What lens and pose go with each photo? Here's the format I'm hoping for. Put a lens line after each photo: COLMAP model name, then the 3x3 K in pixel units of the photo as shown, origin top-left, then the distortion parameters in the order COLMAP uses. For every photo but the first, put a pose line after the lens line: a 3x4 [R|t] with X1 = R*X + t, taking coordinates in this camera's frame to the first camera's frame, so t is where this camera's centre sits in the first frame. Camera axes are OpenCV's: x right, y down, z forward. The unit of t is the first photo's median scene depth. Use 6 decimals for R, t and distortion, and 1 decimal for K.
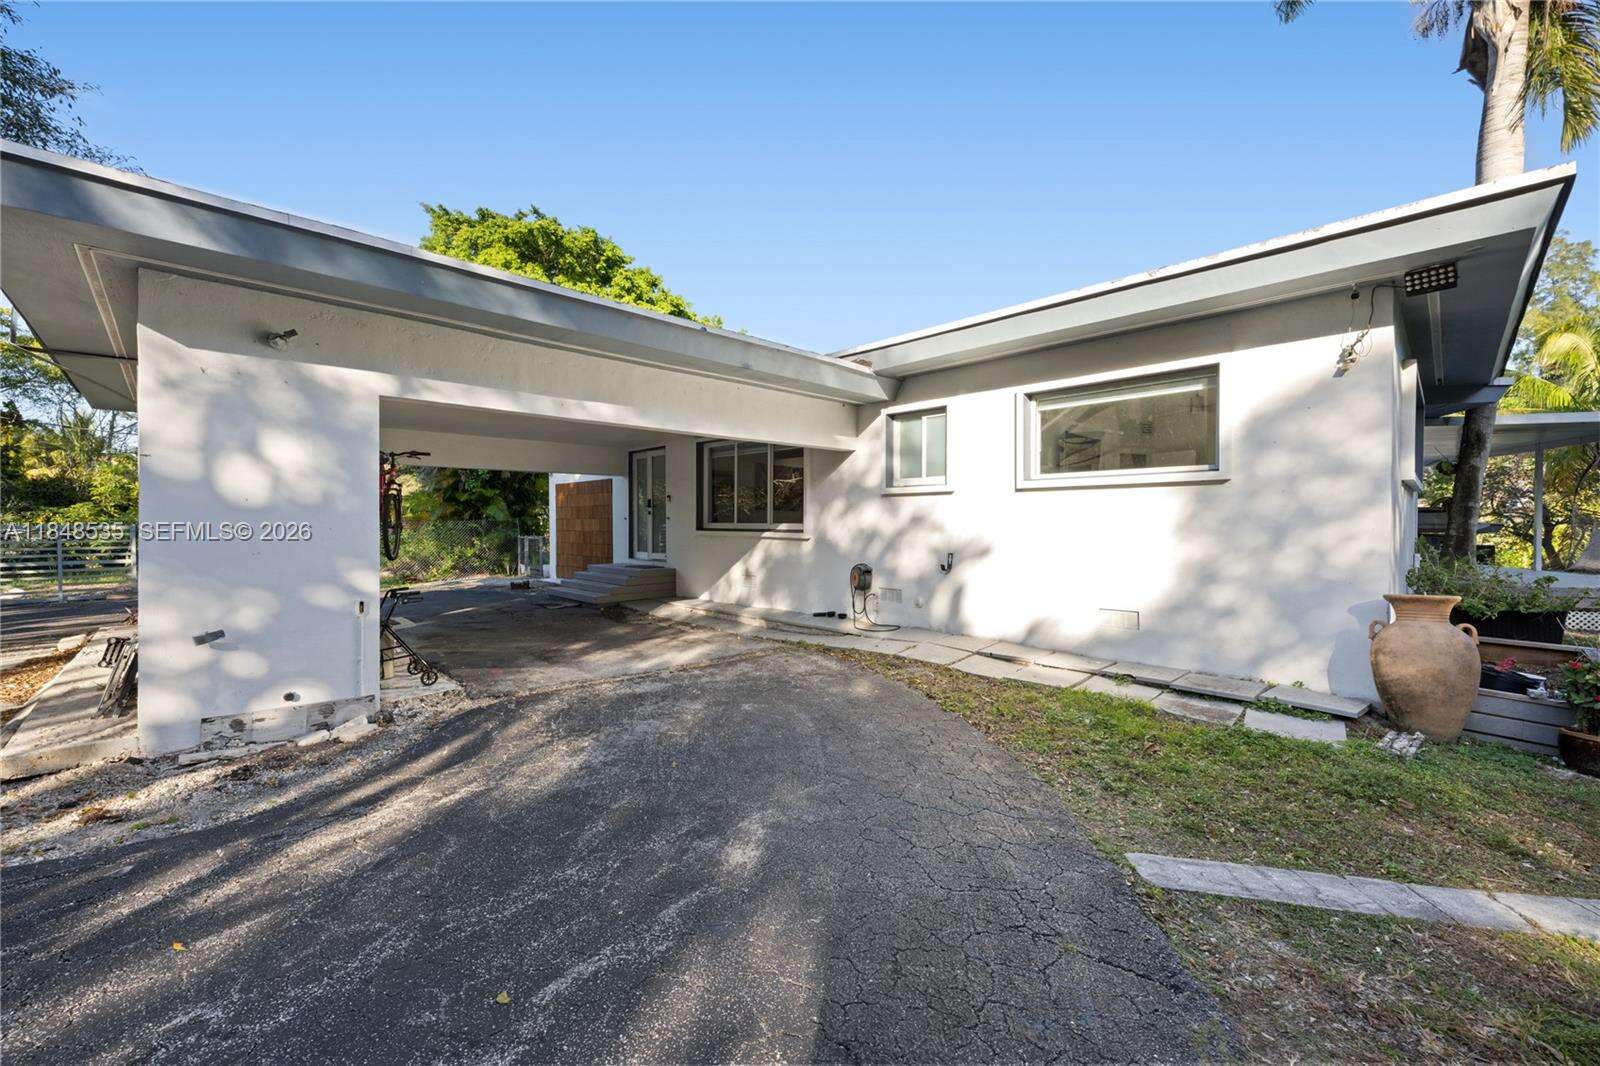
lens RADIAL K [[632.4, 0, 790.1], [0, 632.4, 526.0], [0, 0, 1]] dist [0.001746, -0.000056]
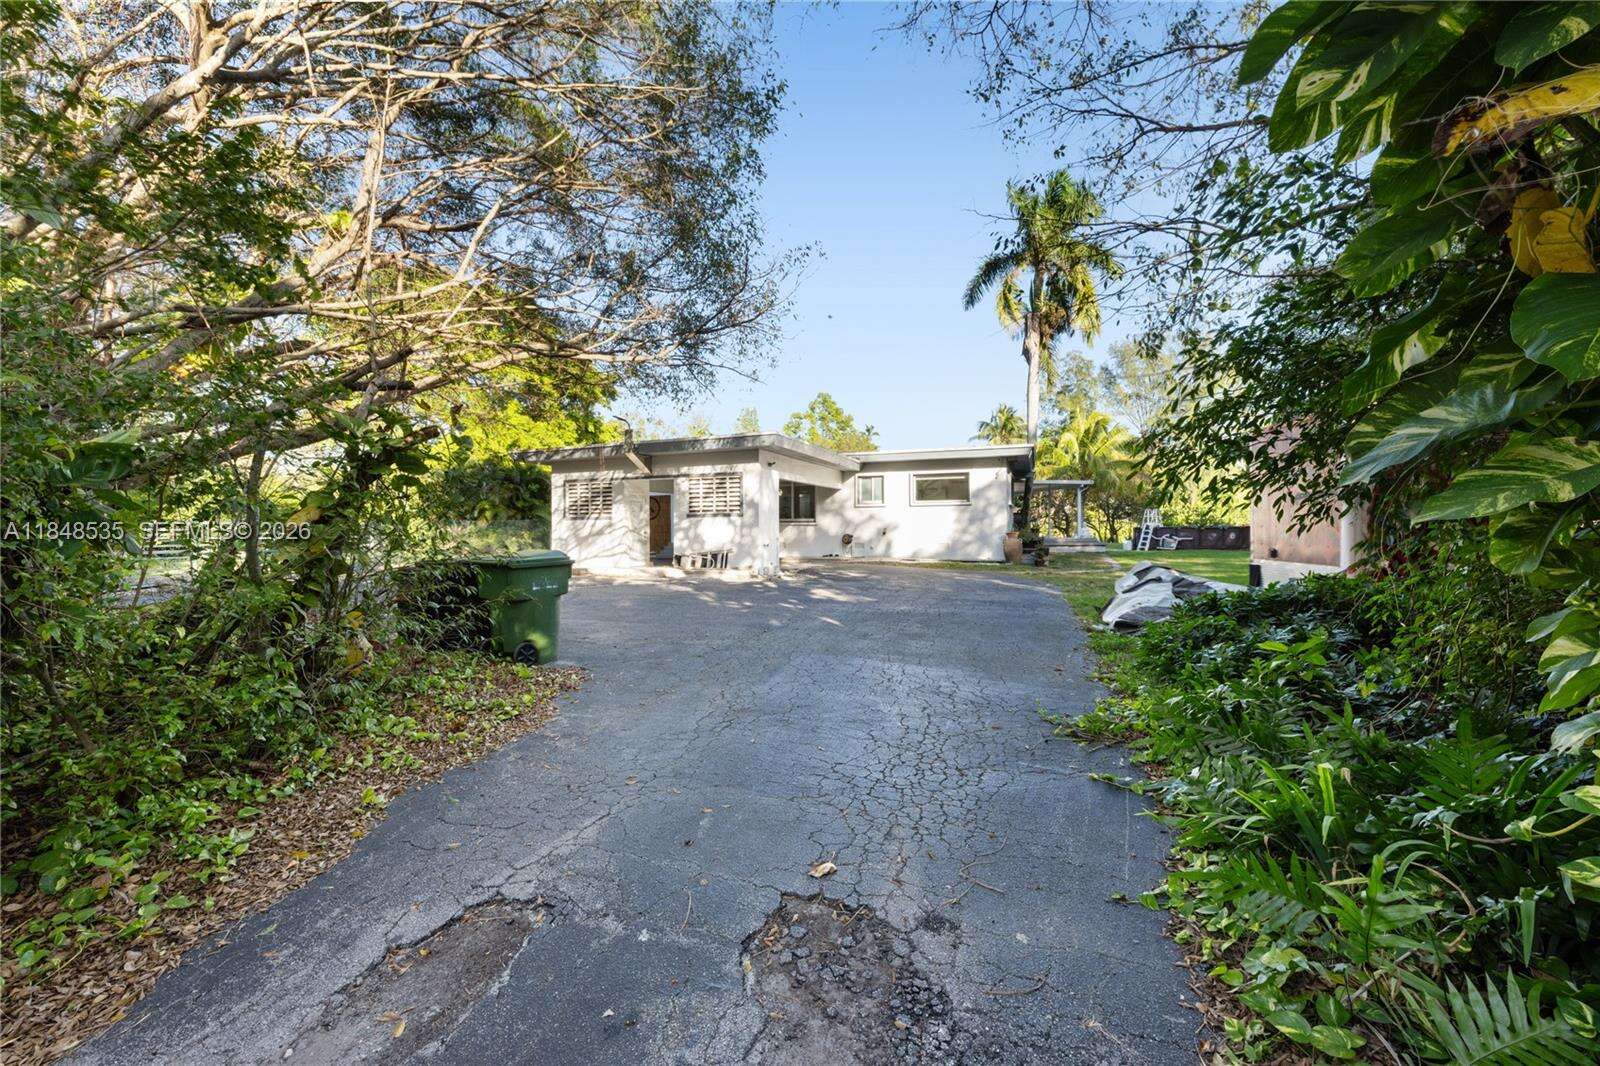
lens RADIAL K [[649.9, 0, 801.6], [0, 649.9, 552.7], [0, 0, 1]] dist [-0.000429, -0.000077]
pose [[0.901555, -0.027520, 0.431788, -1.280104], [0.021727, 0.999596, 0.018344, 0.087189], [-0.432118, -0.007157, 0.901789, -1.381879]]
